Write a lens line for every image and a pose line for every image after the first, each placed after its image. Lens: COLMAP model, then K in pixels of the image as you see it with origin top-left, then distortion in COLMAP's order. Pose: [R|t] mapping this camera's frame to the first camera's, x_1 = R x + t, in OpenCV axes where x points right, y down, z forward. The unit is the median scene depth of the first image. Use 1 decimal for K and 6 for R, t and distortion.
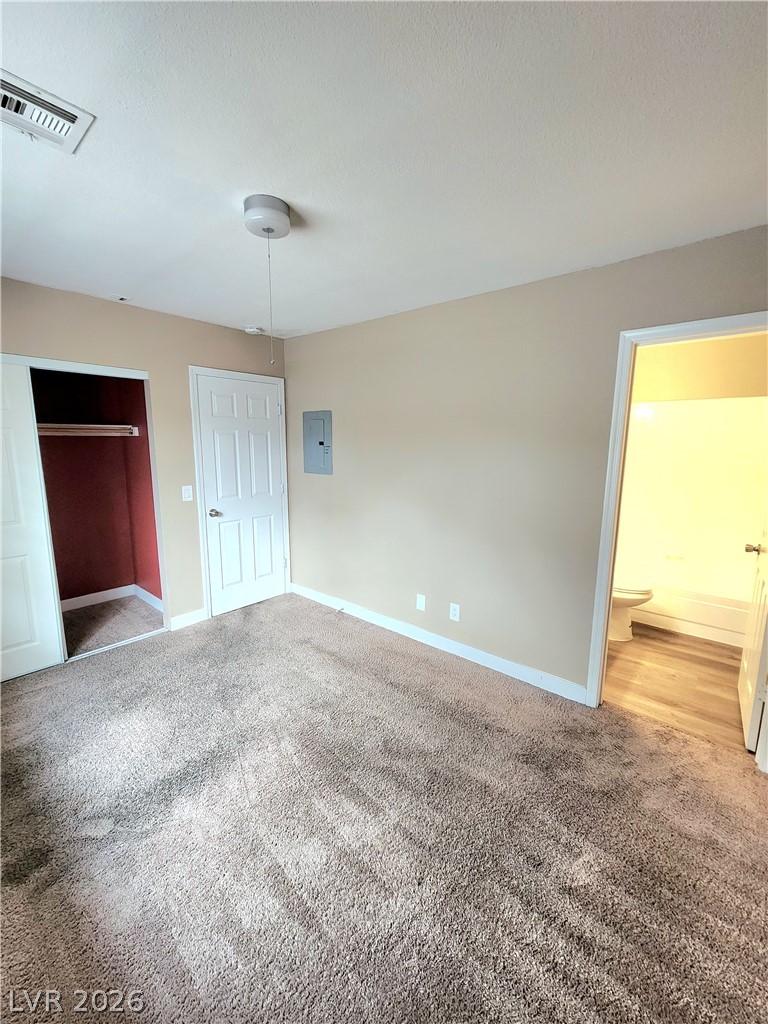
lens RADIAL K [[418.8, 0, 384.0], [0, 418.8, 512.0], [0, 0, 1]] dist [-0.000511, -0.000132]
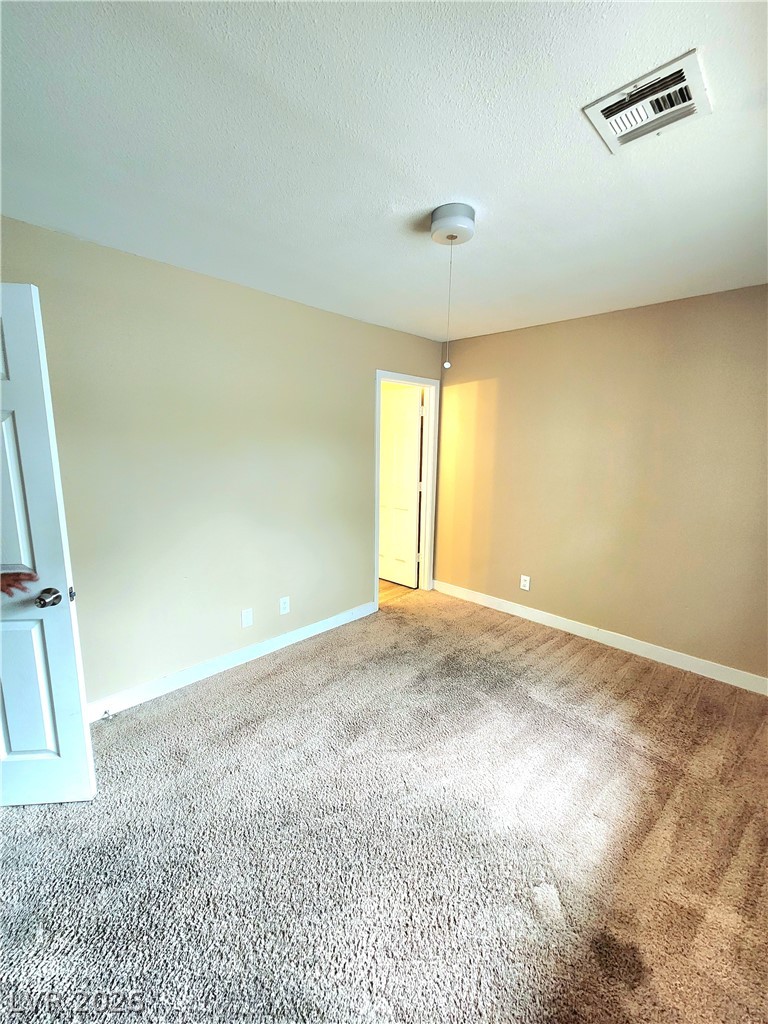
lens RADIAL K [[418.8, 0, 384.0], [0, 418.8, 512.0], [0, 0, 1]] dist [-0.000511, -0.000132]
pose [[0.078872, -0.177544, 0.980947, -1.061719], [0.152971, 0.974514, 0.164080, -0.155284], [-0.985078, 0.137115, 0.104021, 0.858217]]
